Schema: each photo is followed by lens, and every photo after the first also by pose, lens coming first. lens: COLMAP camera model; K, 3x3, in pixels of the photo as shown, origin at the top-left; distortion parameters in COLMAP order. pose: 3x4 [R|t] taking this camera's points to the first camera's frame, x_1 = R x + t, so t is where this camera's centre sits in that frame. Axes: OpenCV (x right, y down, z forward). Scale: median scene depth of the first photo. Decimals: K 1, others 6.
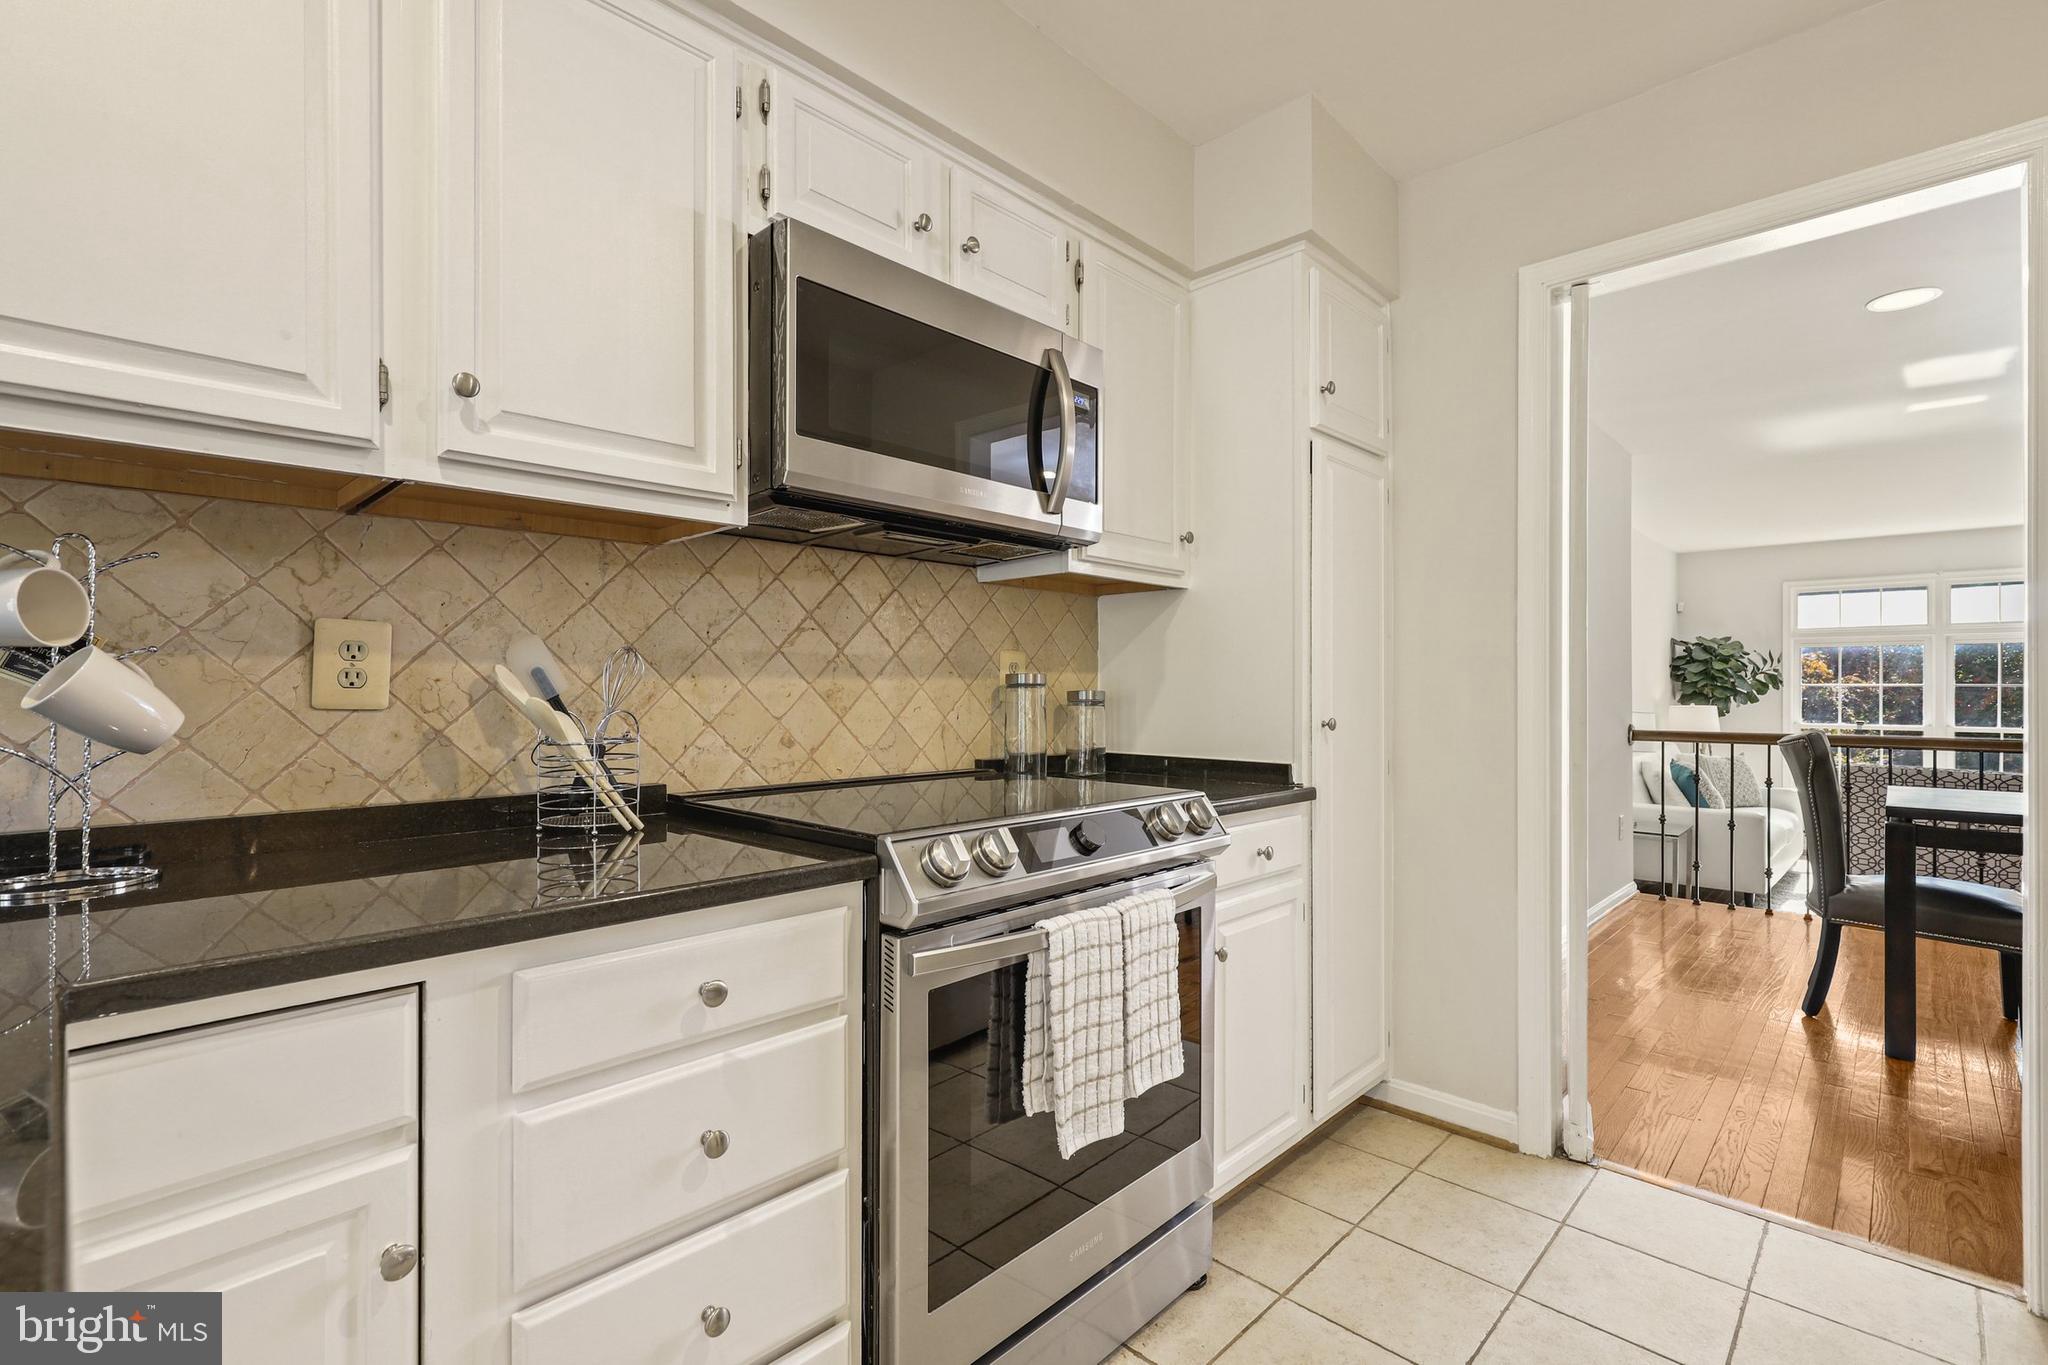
lens RADIAL K [[926.7, 0, 1025.1], [0, 926.7, 692.0], [0, 0, 1]] dist [0.003447, -0.000918]
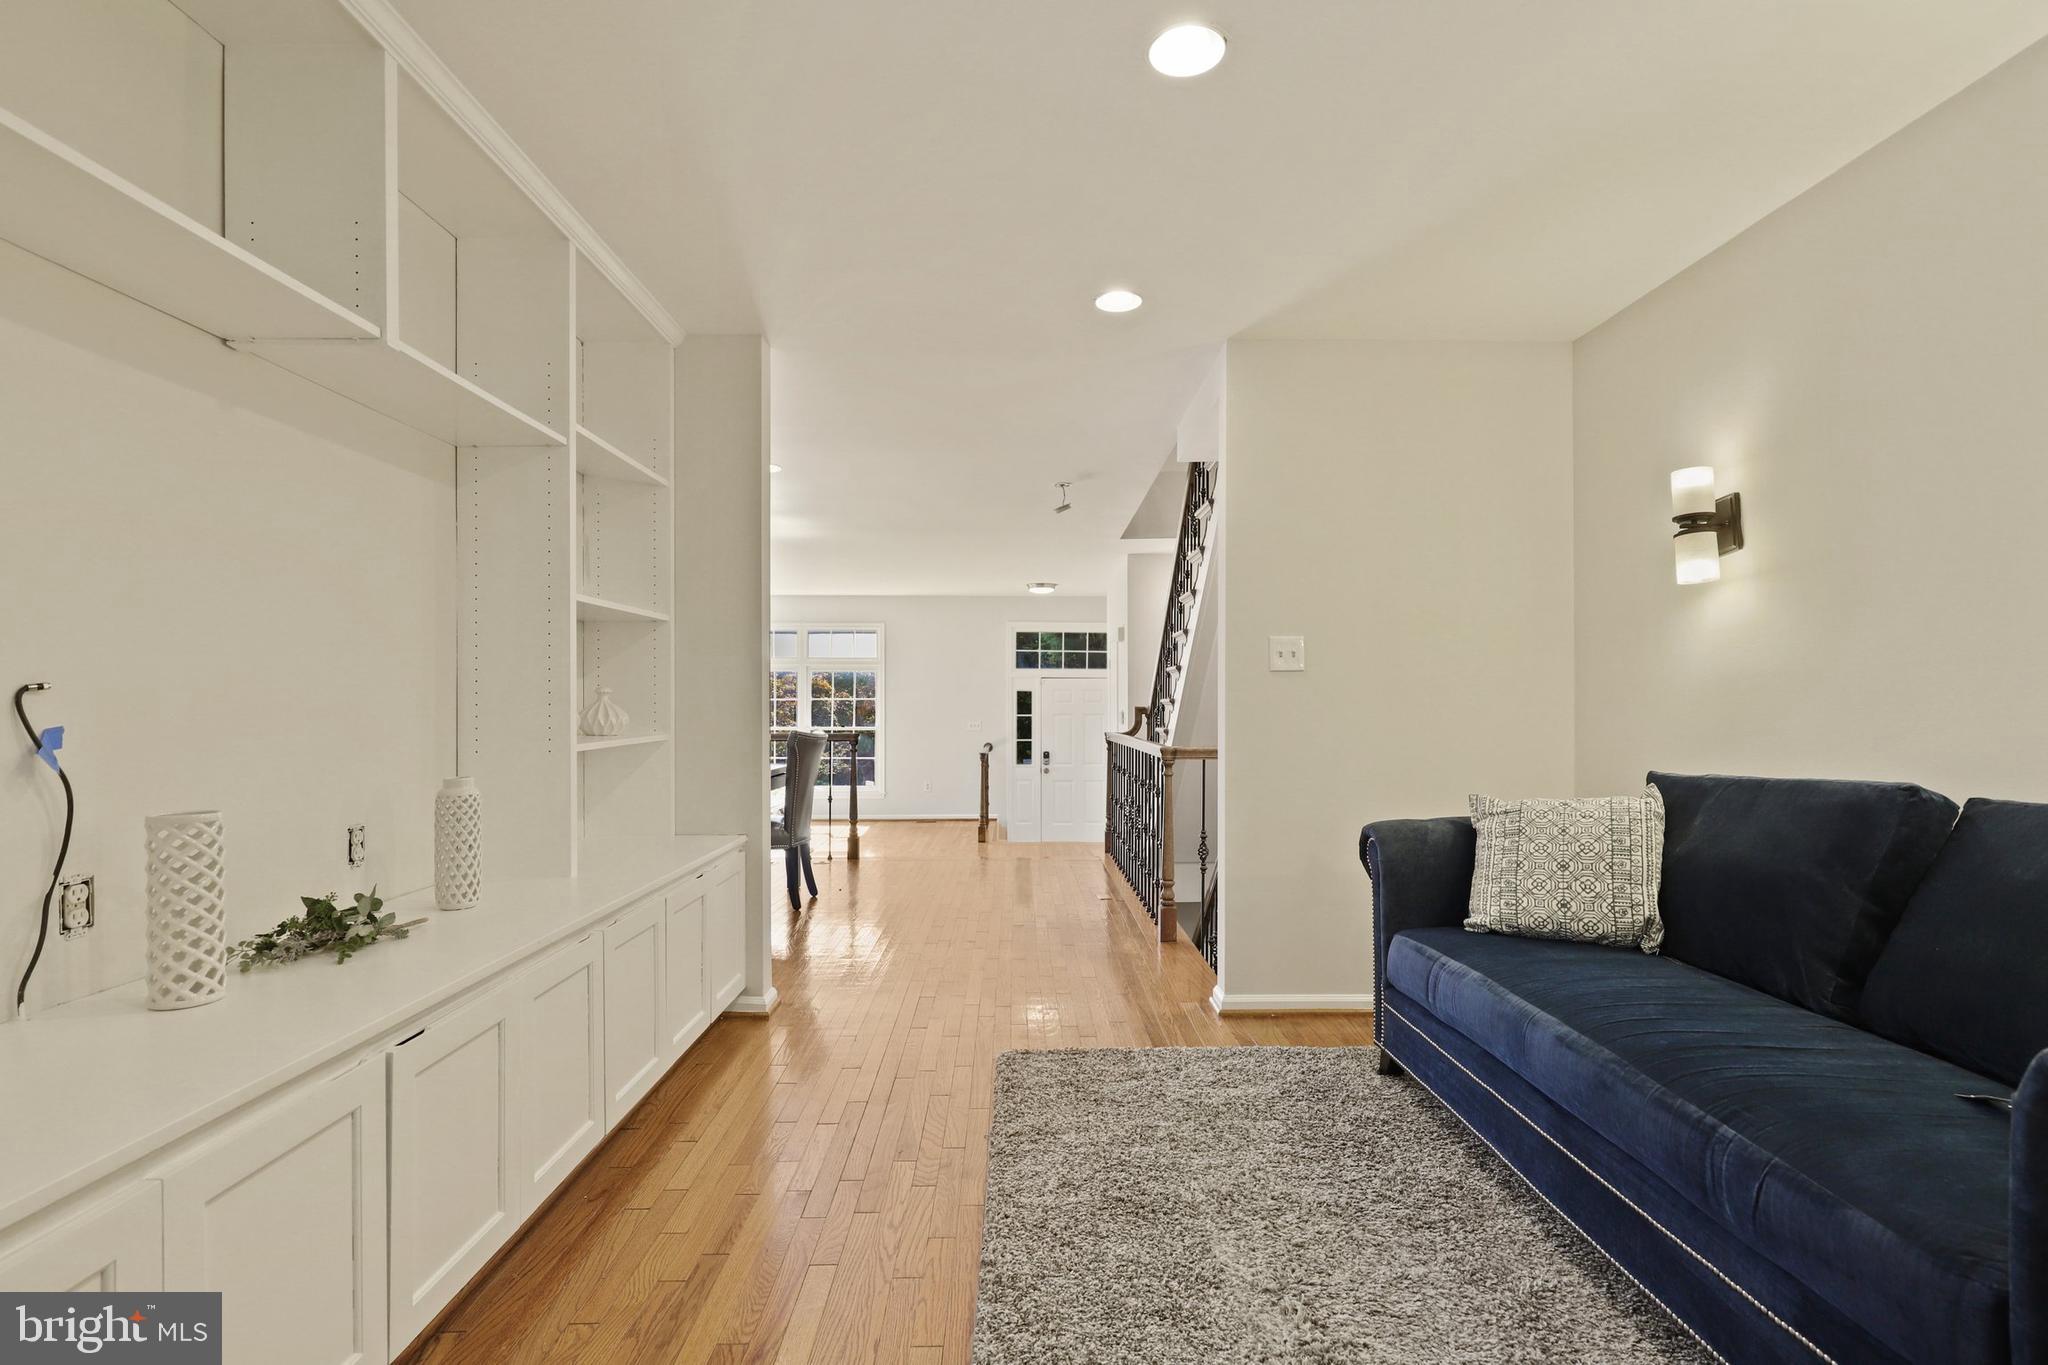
lens RADIAL K [[958.5, 0, 1029.3], [0, 958.5, 693.9], [0, 0, 1]] dist [0.000528, -0.000088]
pose [[0.712122, 0.004266, 0.702043, 0.156786], [0.002960, 0.999954, -0.009078, -0.000985], [-0.702049, 0.008543, 0.712077, -0.317391]]
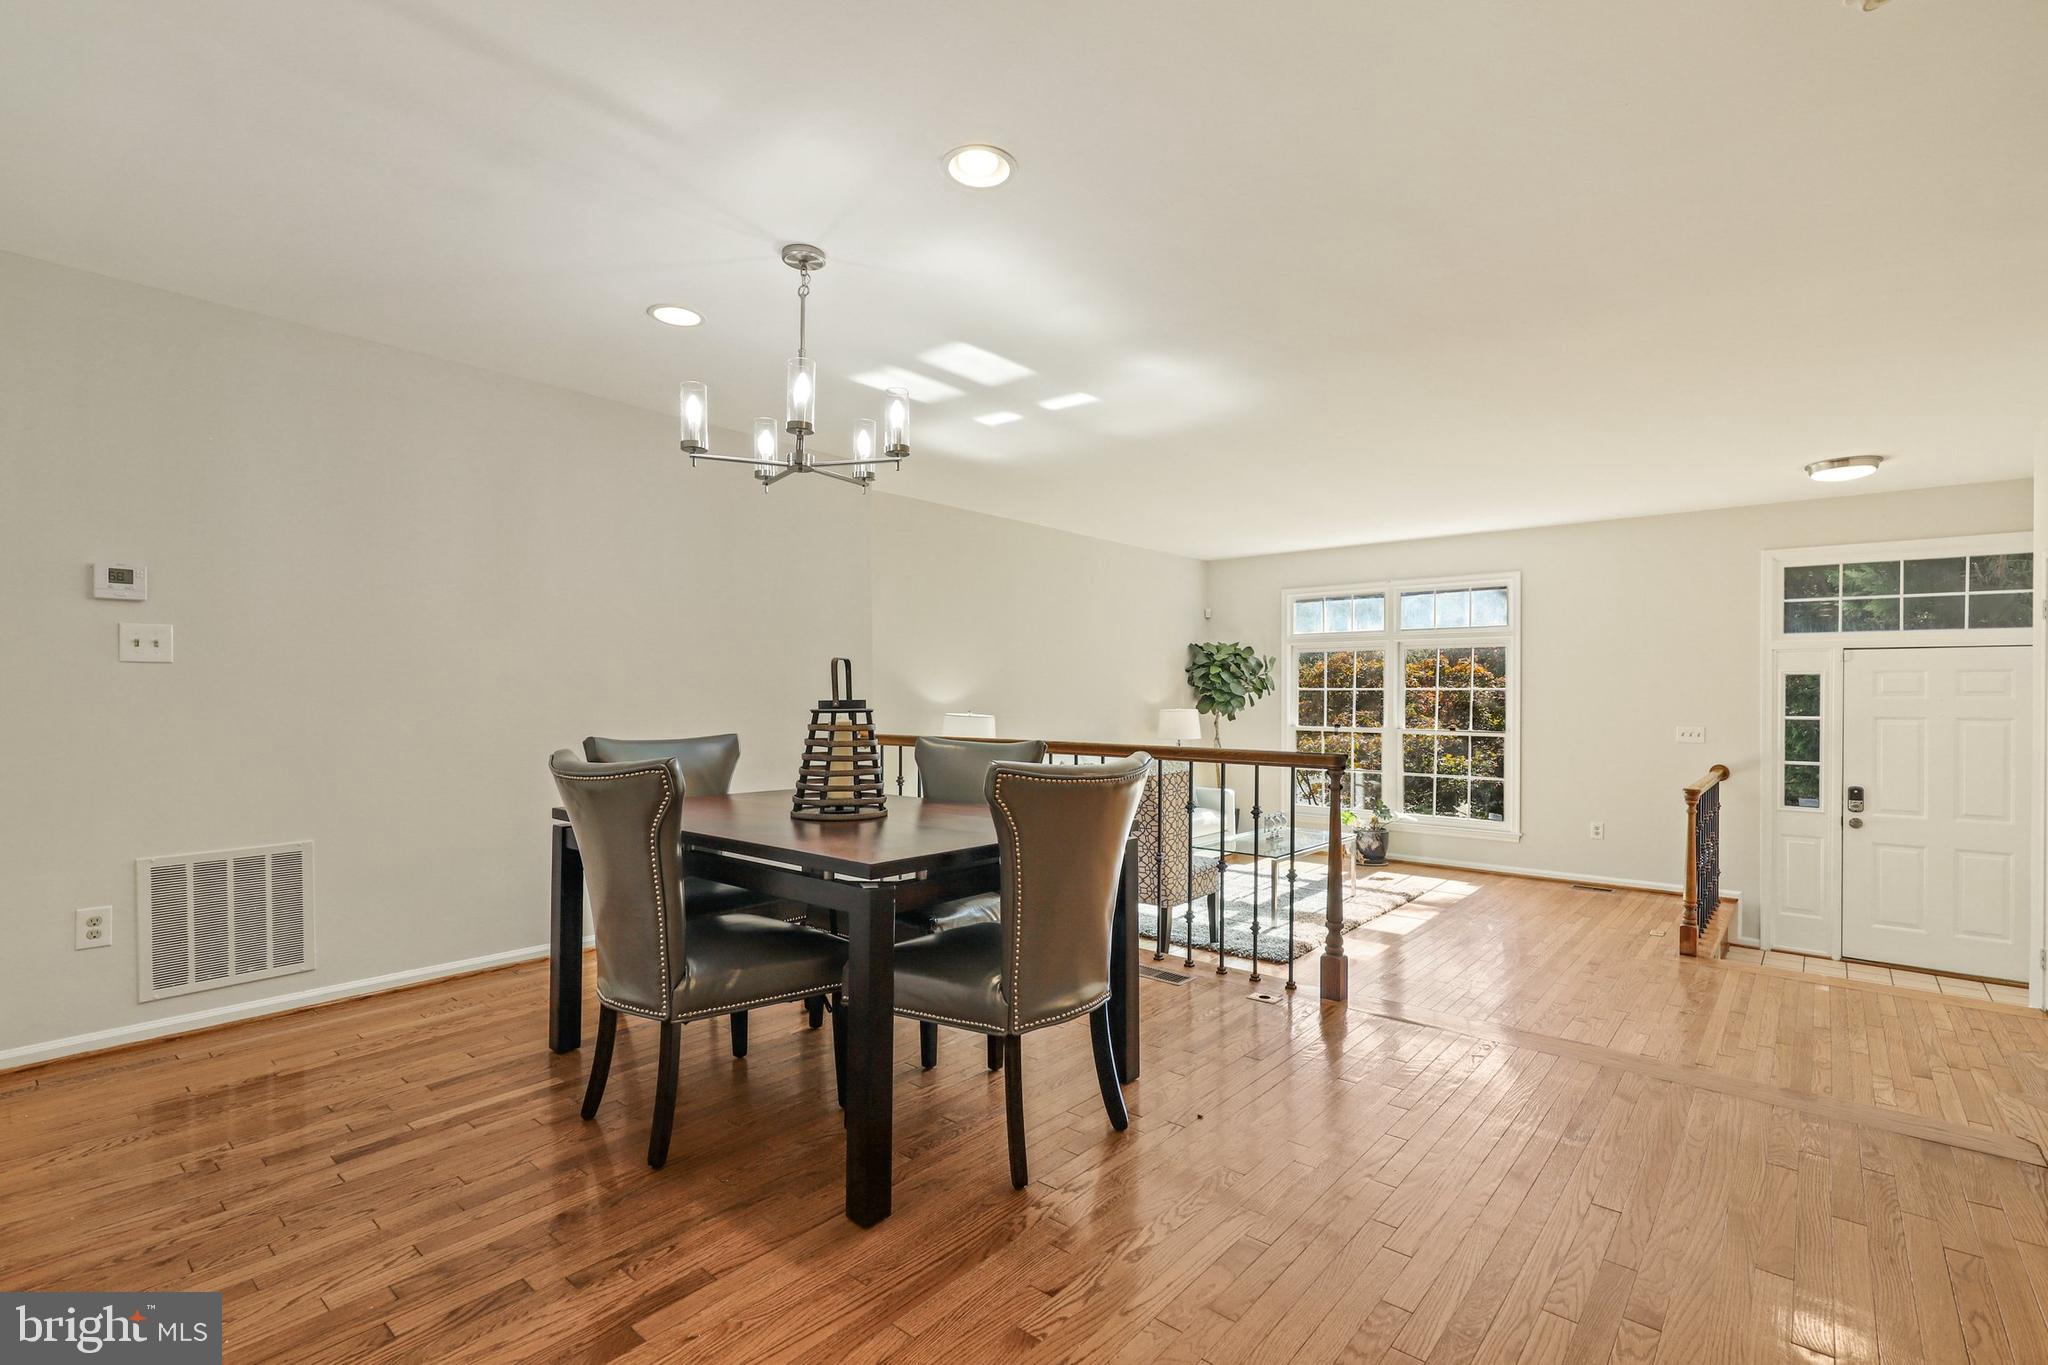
lens RADIAL K [[926.7, 0, 1029.3], [0, 926.7, 701.7], [0, 0, 1]] dist [0.003447, -0.000918]
pose [[0.998373, -0.002473, 0.056975, 0.482817], [0.001986, 0.999961, 0.008607, -0.003413], [-0.056994, -0.008479, 0.998339, -0.013952]]
